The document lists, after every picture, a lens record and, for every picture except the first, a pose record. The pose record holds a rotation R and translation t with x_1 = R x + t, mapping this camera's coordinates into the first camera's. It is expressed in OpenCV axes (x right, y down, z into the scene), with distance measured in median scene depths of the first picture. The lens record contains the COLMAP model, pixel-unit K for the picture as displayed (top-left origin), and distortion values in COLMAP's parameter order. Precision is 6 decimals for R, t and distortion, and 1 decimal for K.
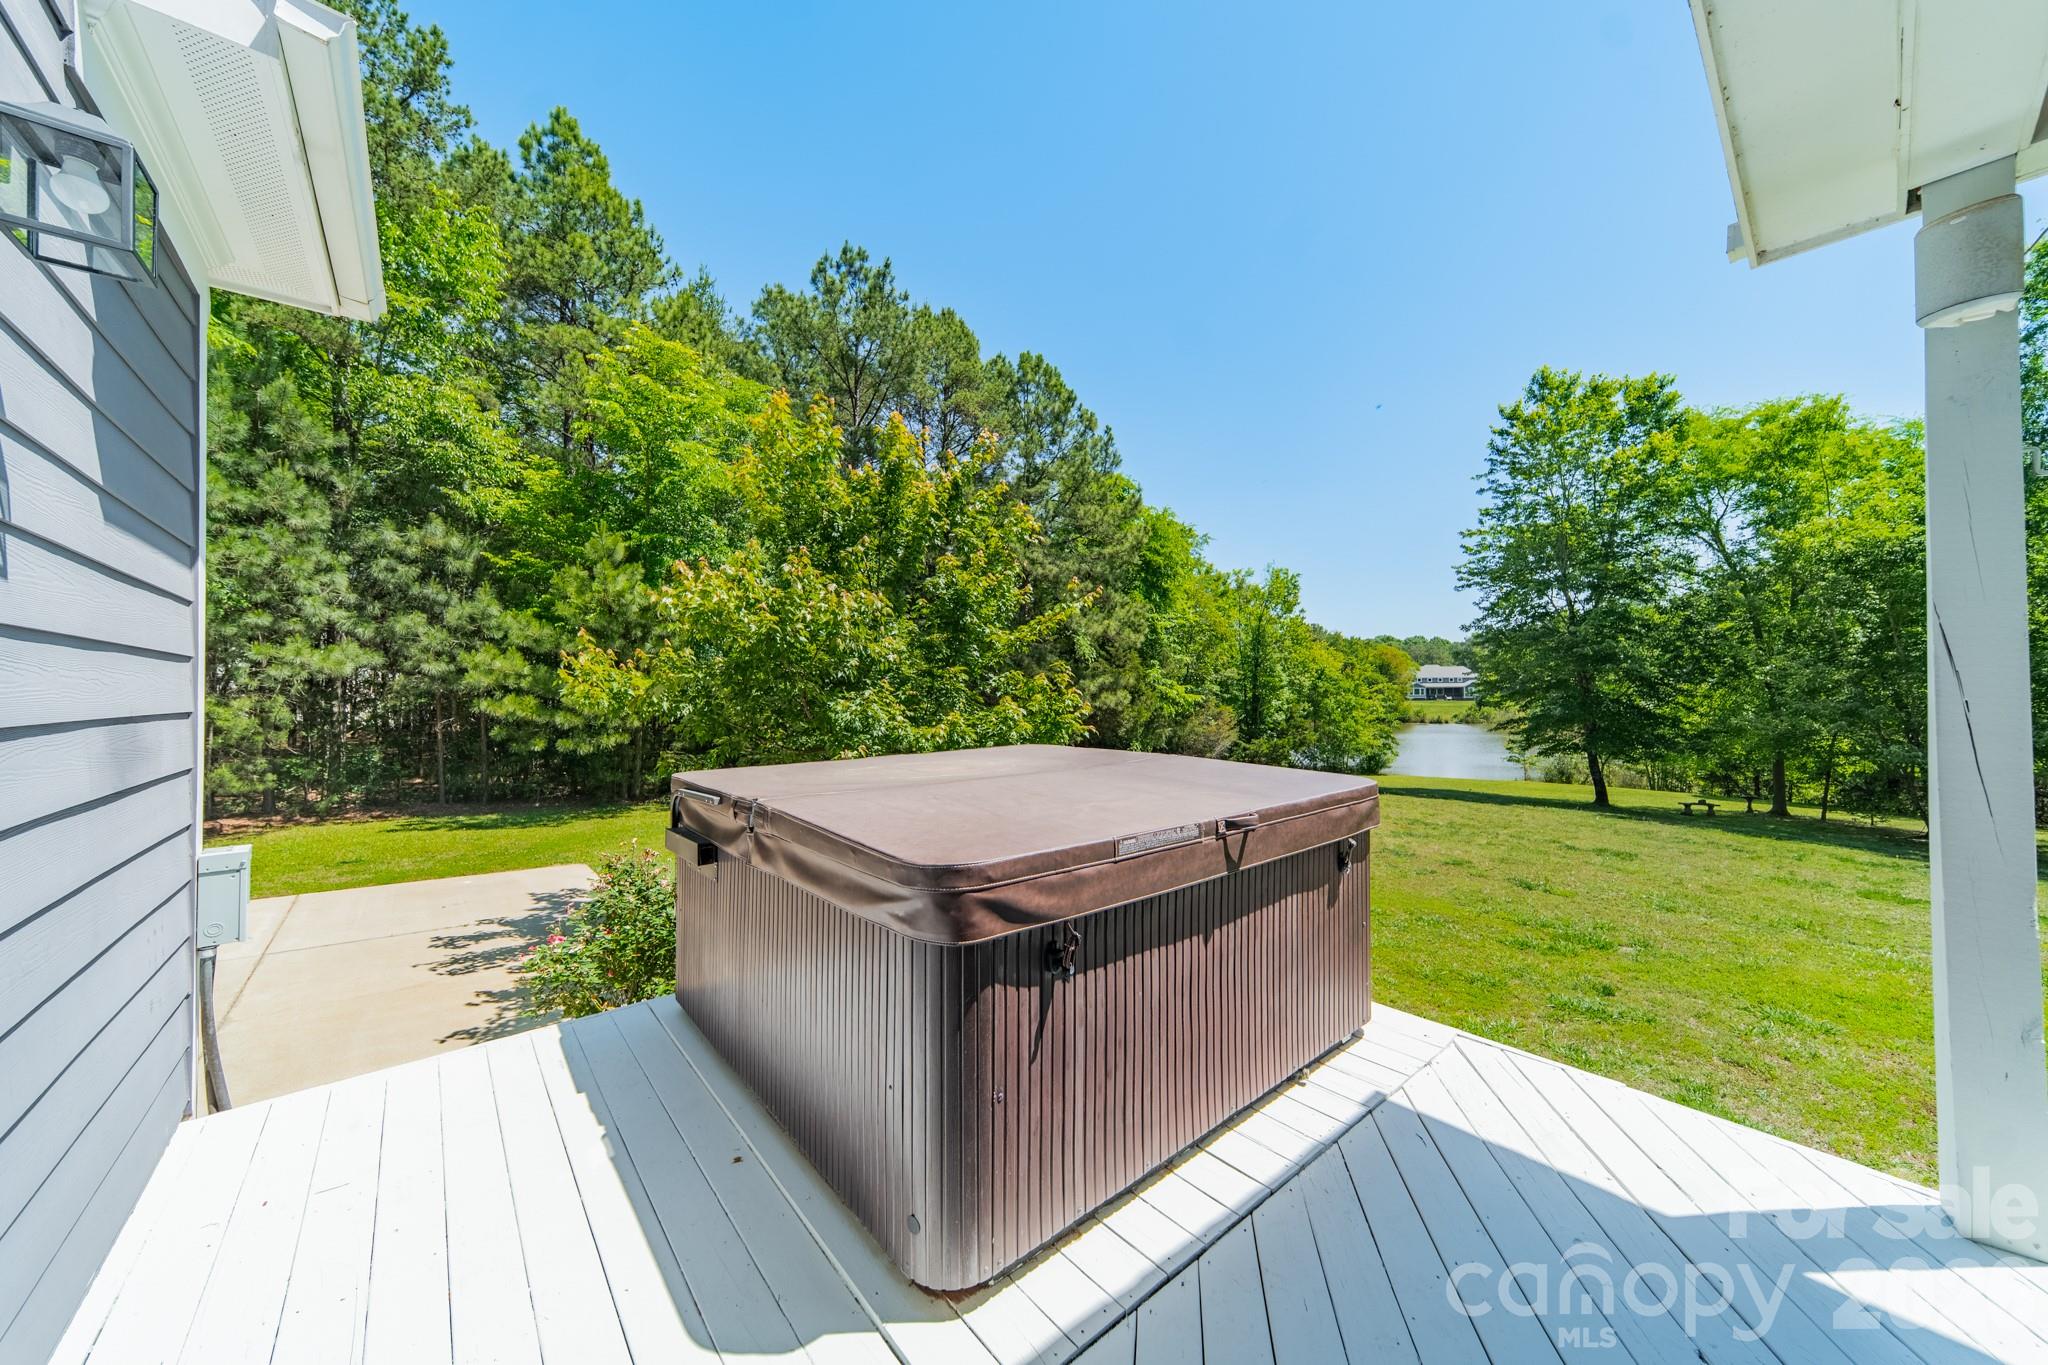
lens RADIAL K [[725.3, 0, 1025.8], [0, 725.3, 676.5], [0, 0, 1]] dist [0.009019, -0.000740]
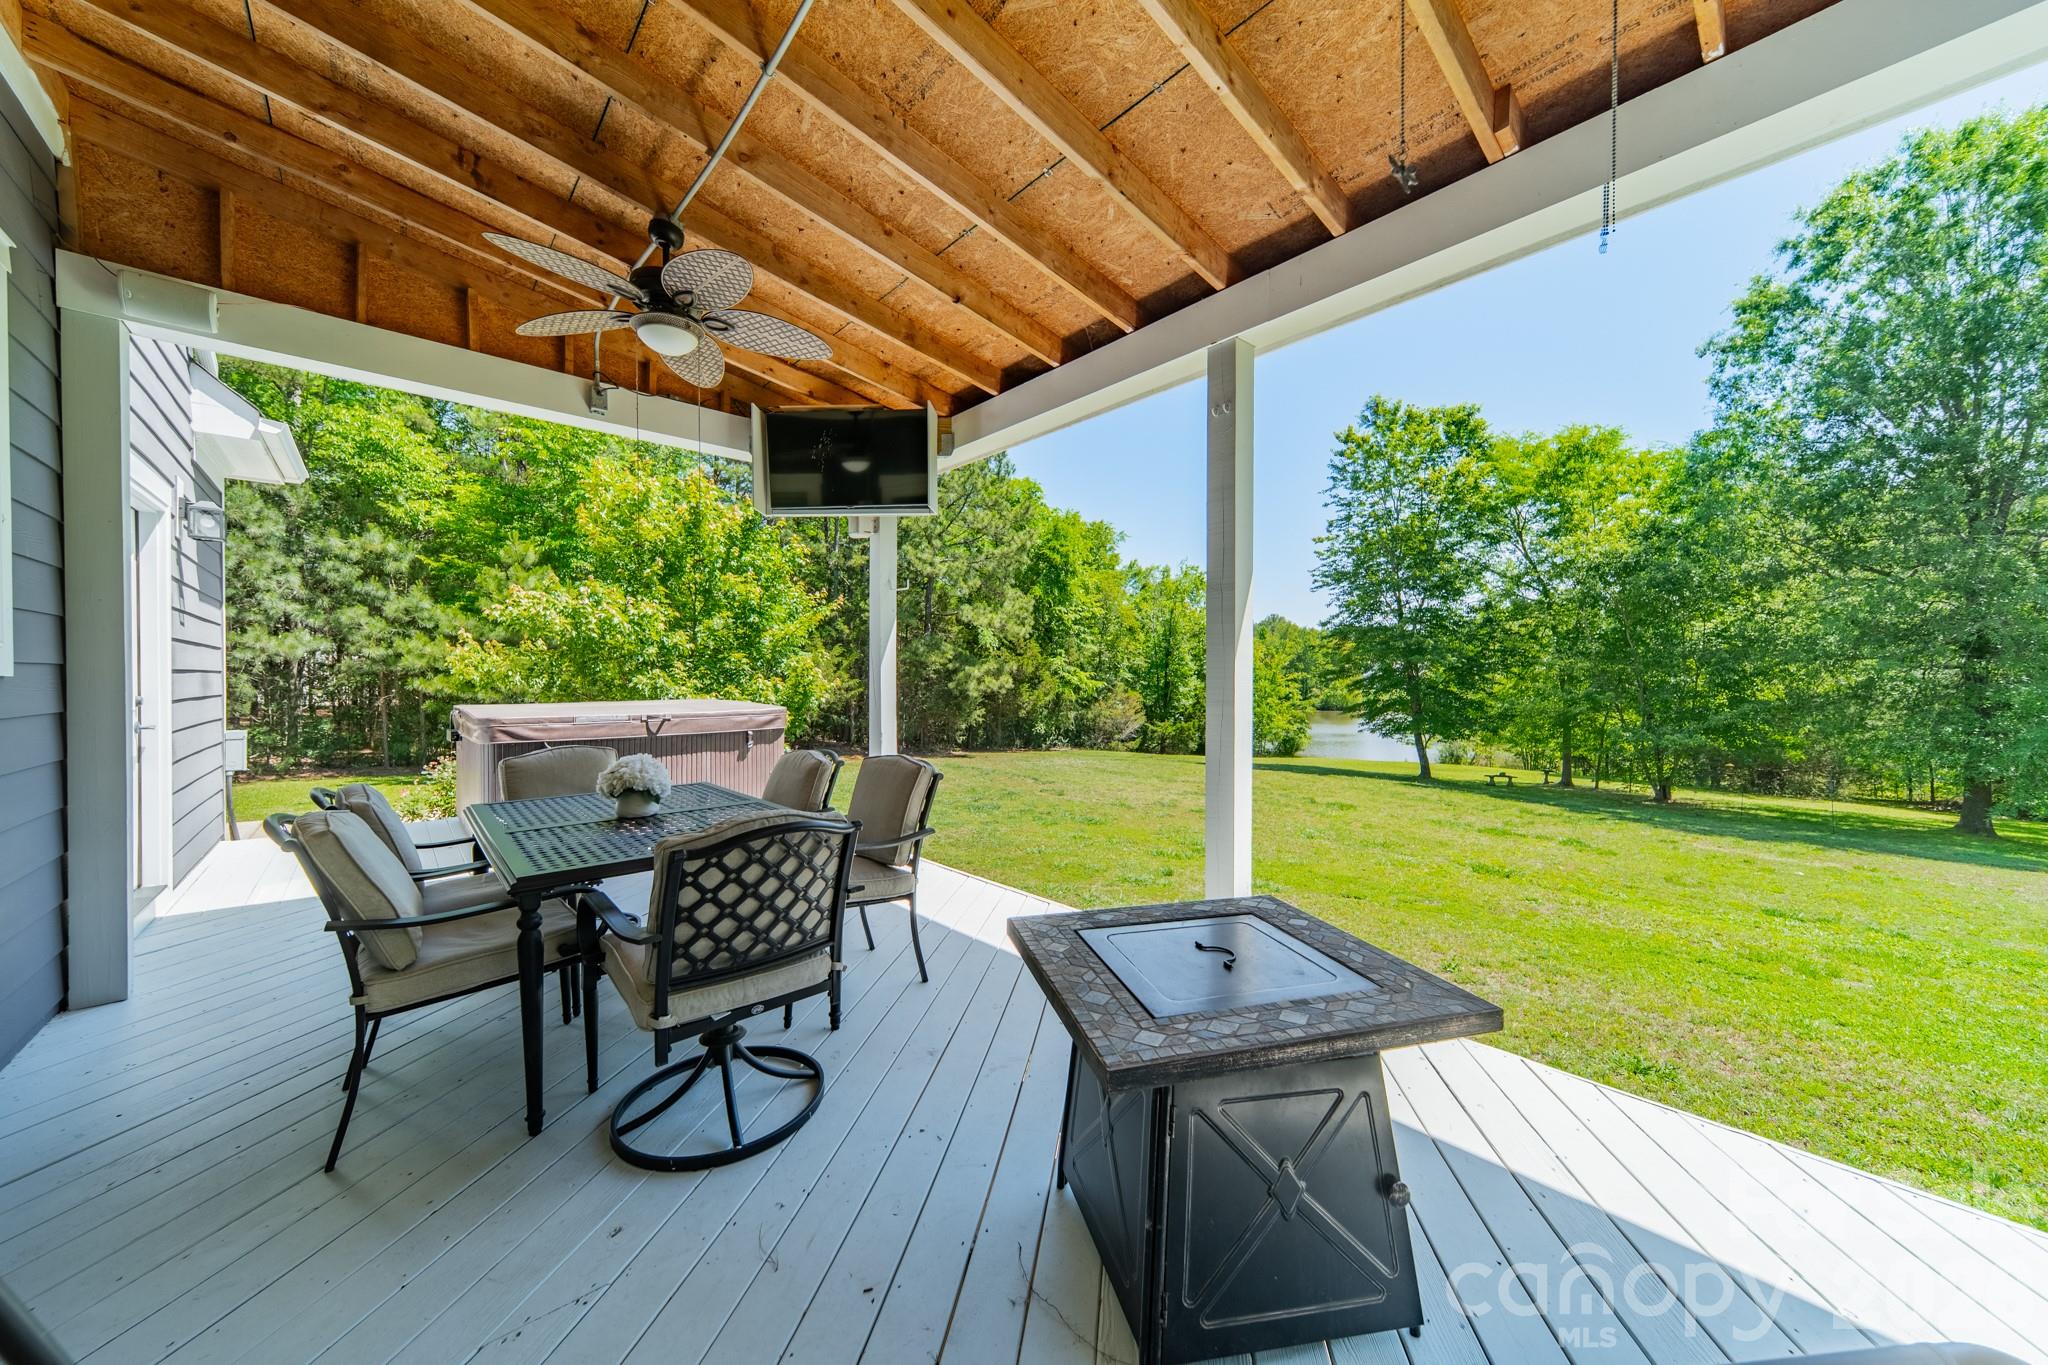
lens RADIAL K [[725.3, 0, 1019.9], [0, 725.3, 682.0], [0, 0, 1]] dist [0.009019, -0.000740]
pose [[0.999681, 0.005246, 0.024724, 0.212625], [-0.005846, 0.999688, 0.024268, 0.001867], [-0.024589, -0.024404, 0.999400, -0.220293]]
